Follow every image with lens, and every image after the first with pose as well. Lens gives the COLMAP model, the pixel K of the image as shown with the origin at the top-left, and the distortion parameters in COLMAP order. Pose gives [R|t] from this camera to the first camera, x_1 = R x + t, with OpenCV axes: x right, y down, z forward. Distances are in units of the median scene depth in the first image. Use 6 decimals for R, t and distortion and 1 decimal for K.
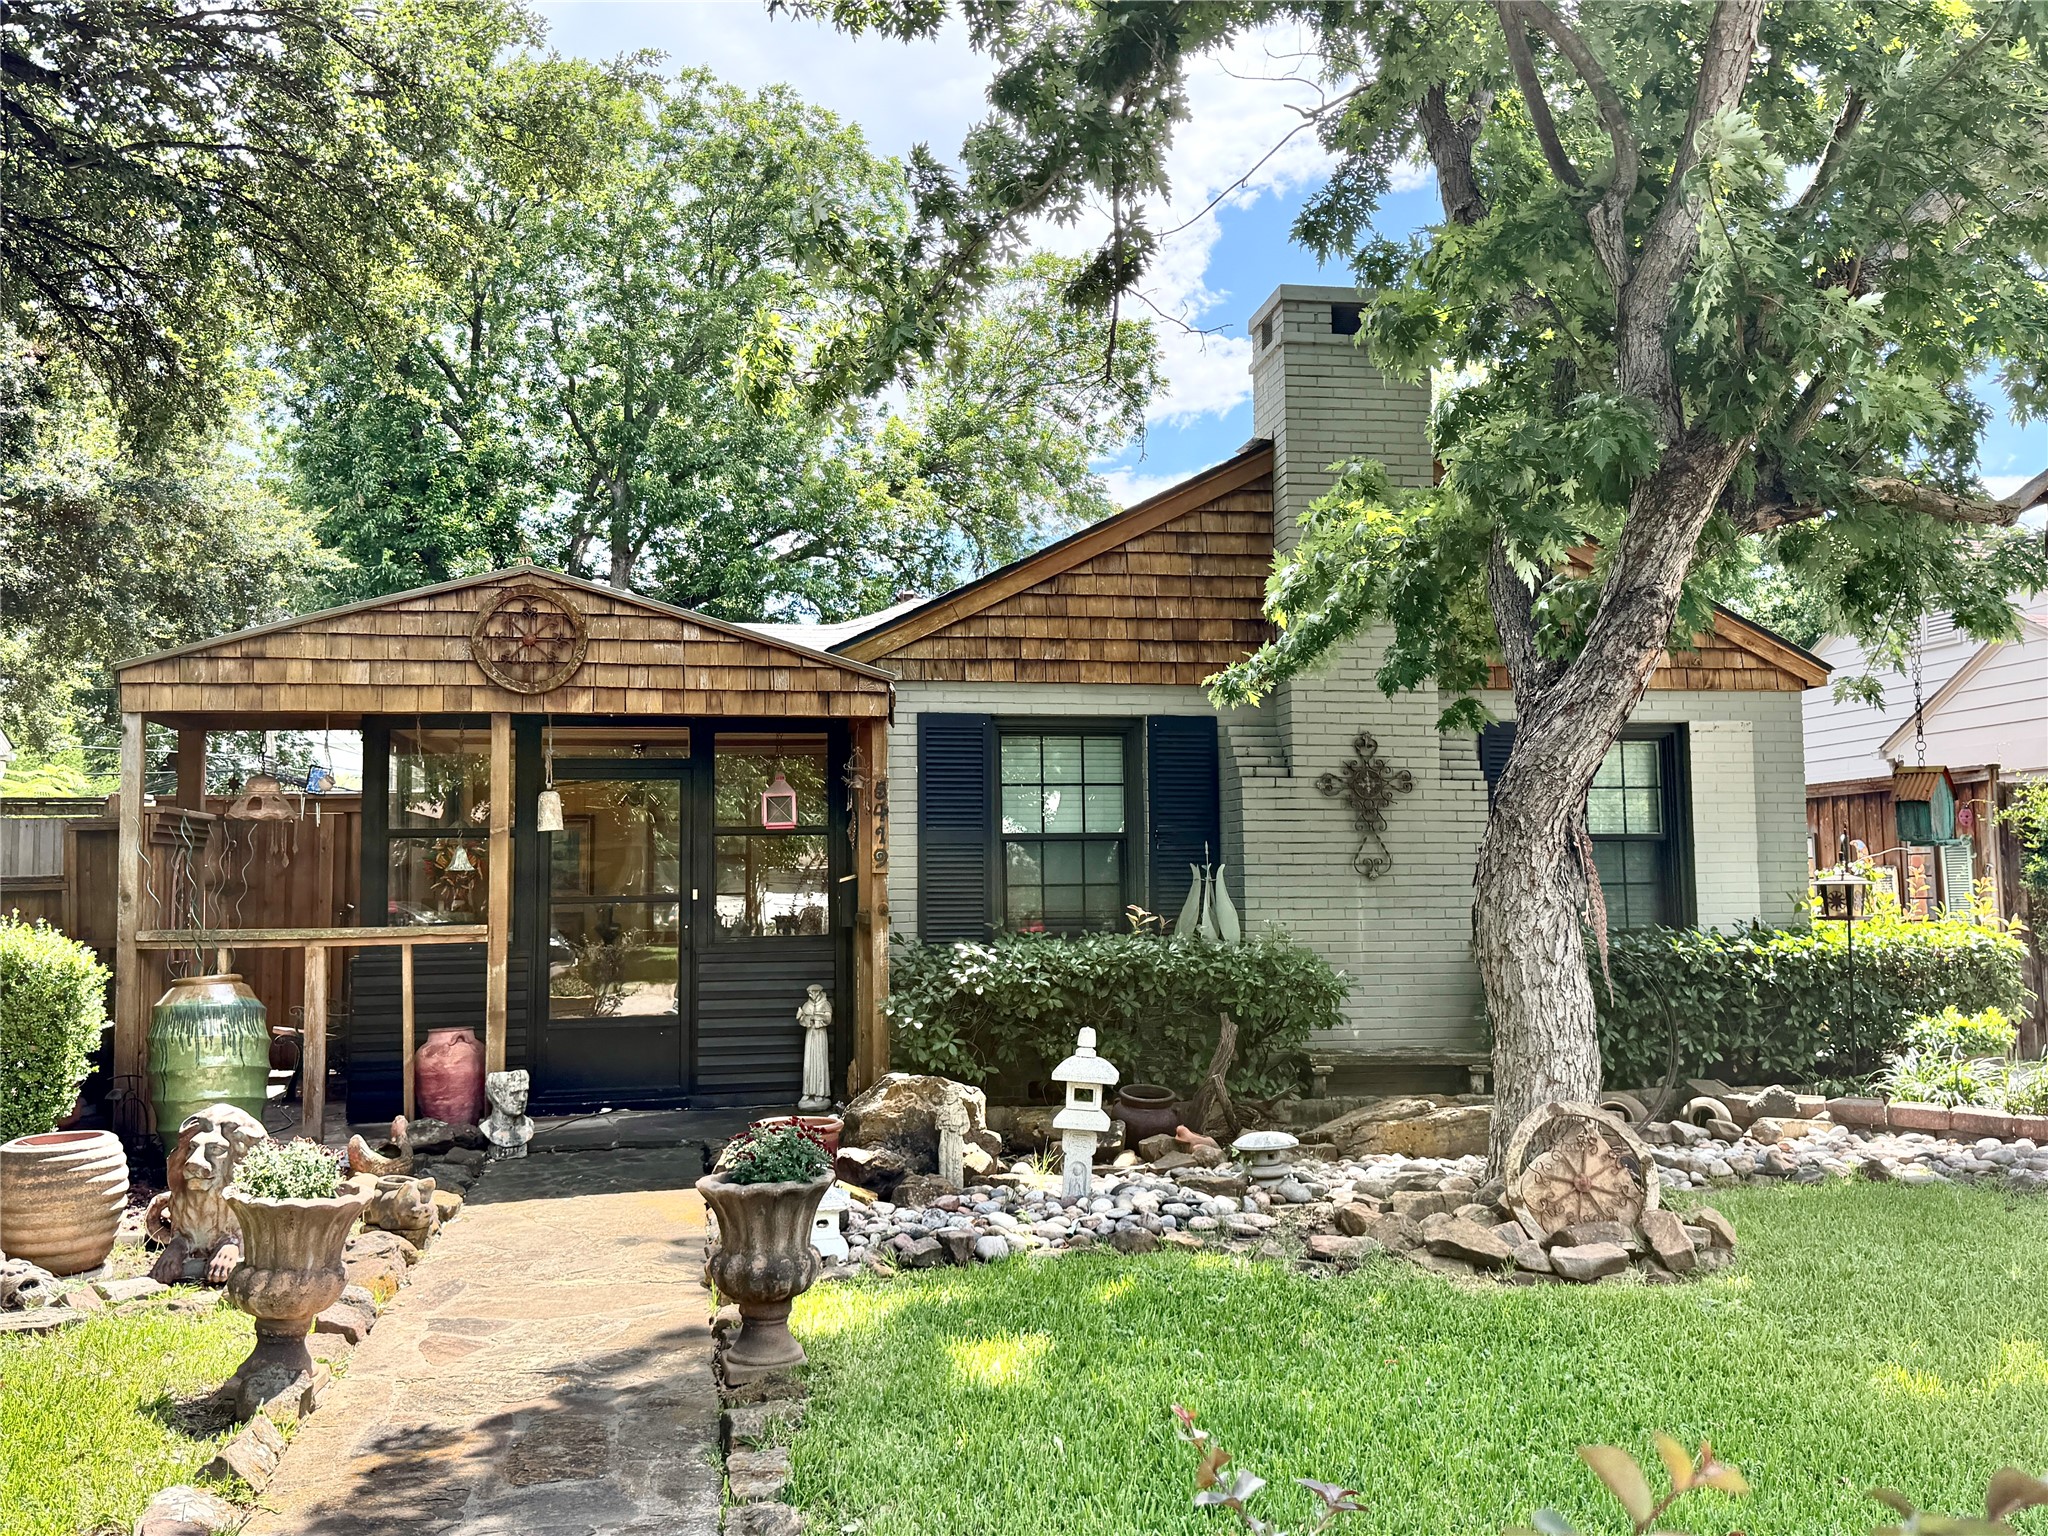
lens RADIAL K [[1740.6, 0, 1023.1], [0, 1740.6, 769.2], [0, 0, 1]] dist [-0.000126, 0.000238]
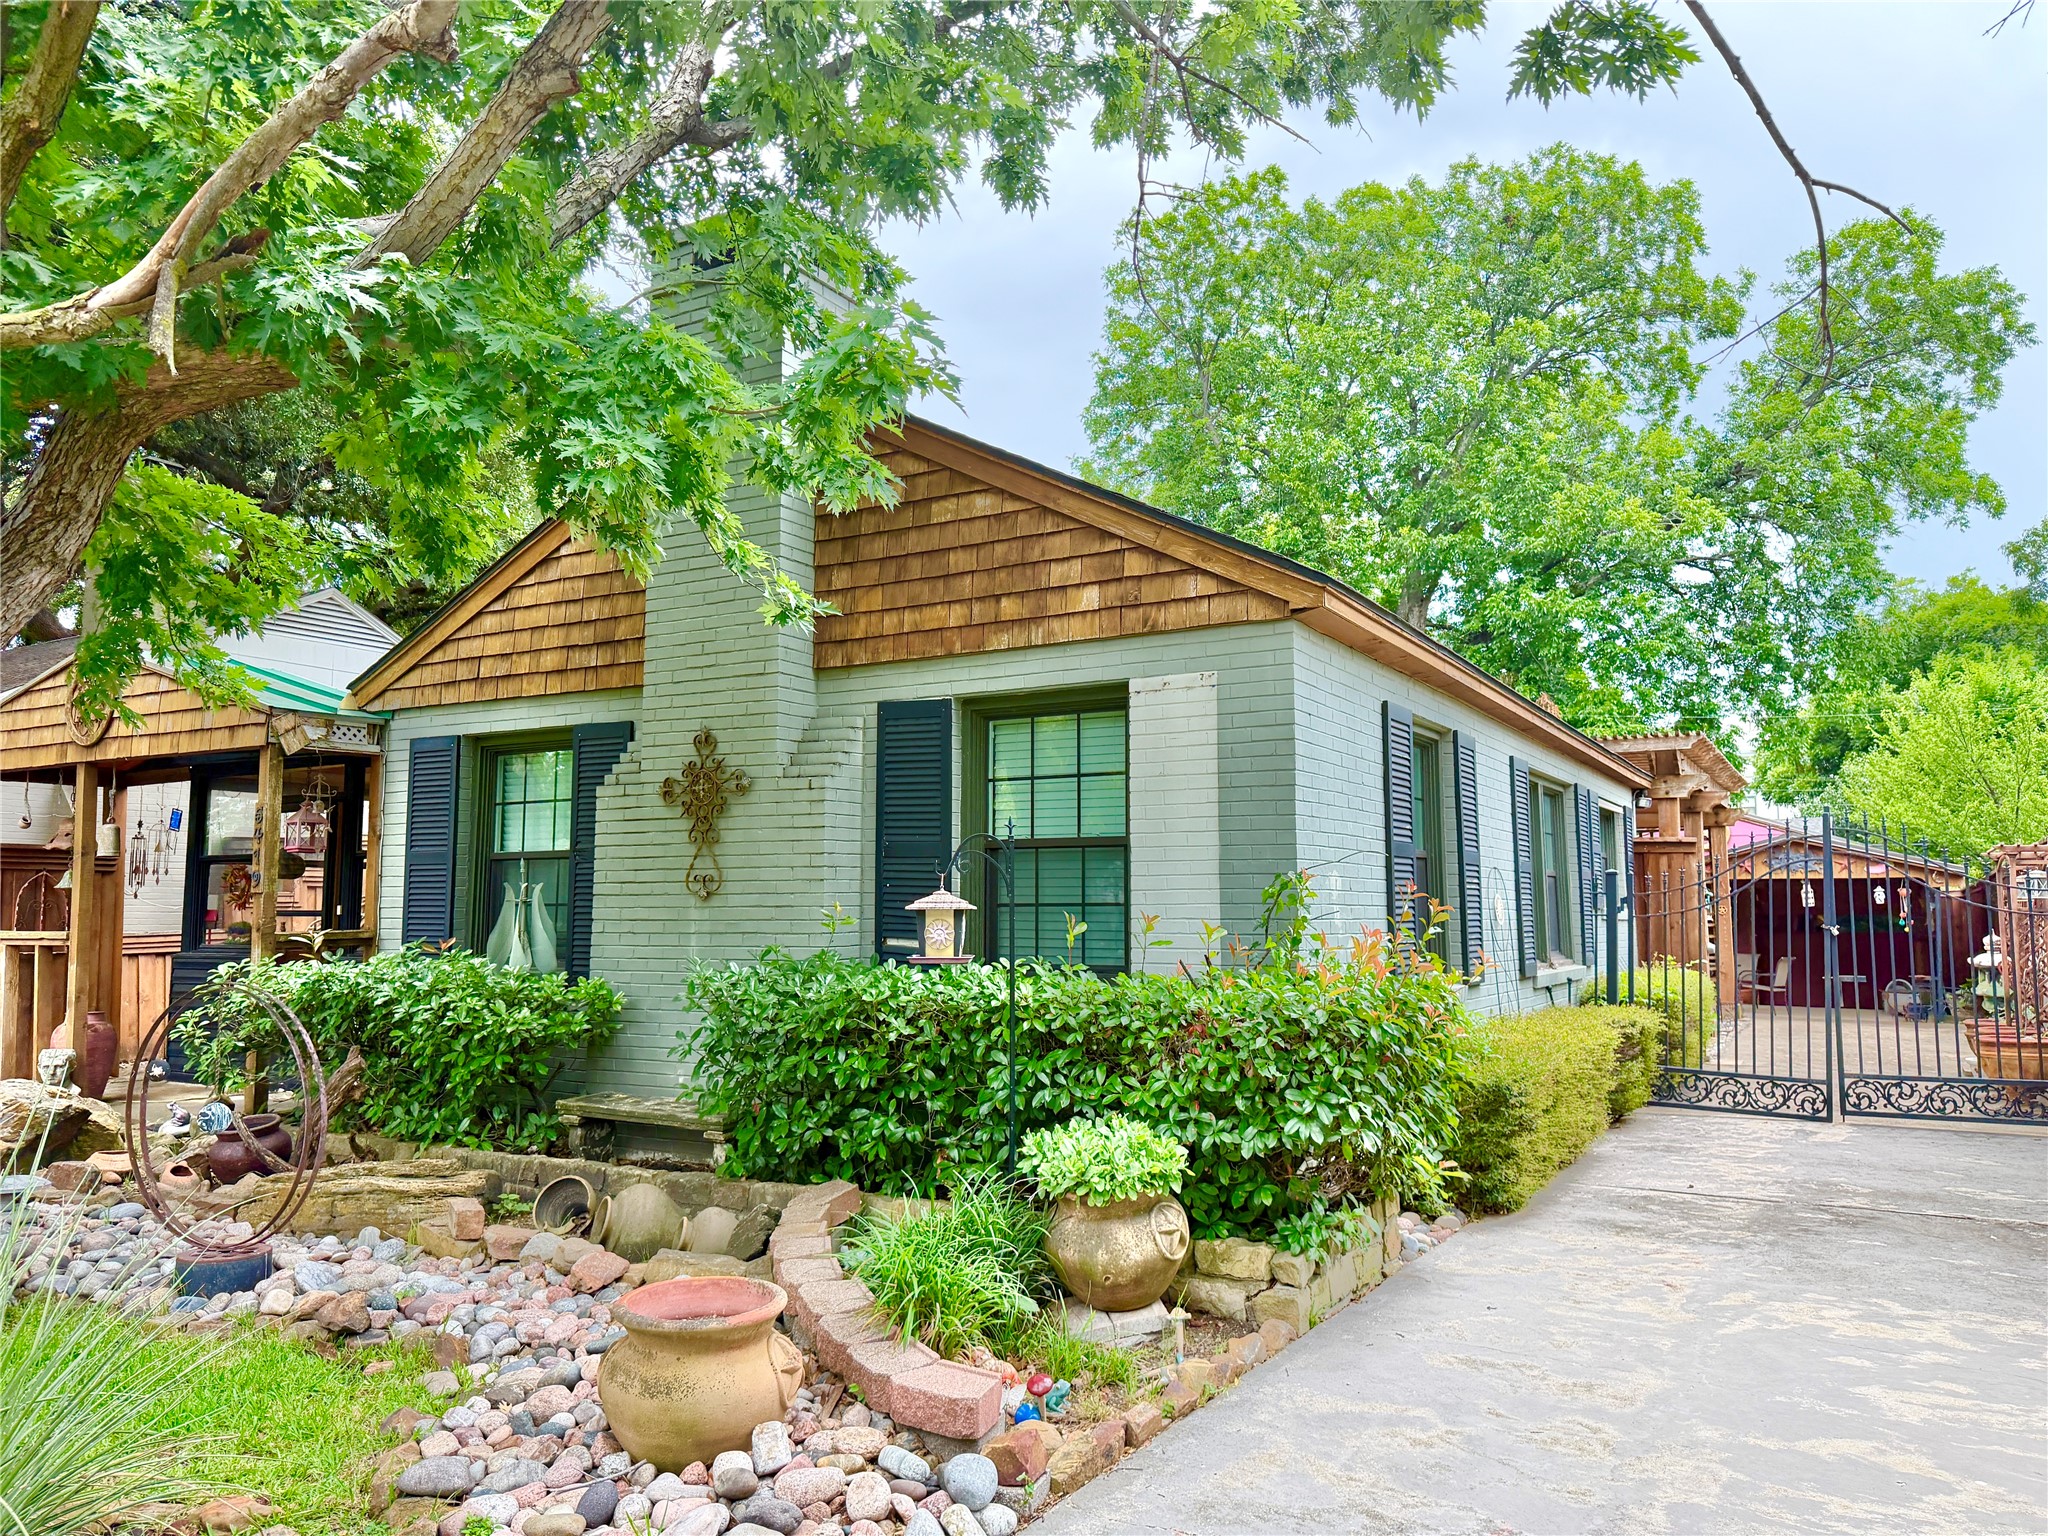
lens RADIAL K [[1445.2, 0, 1024.8], [0, 1445.2, 768.8], [0, 0, 1]] dist [-0.000745, -0.000025]
pose [[0.770286, -0.042013, -0.636313, 0.769600], [0.051269, 0.998677, -0.003876, 0.009640], [0.635635, -0.029638, 0.771421, 0.543836]]
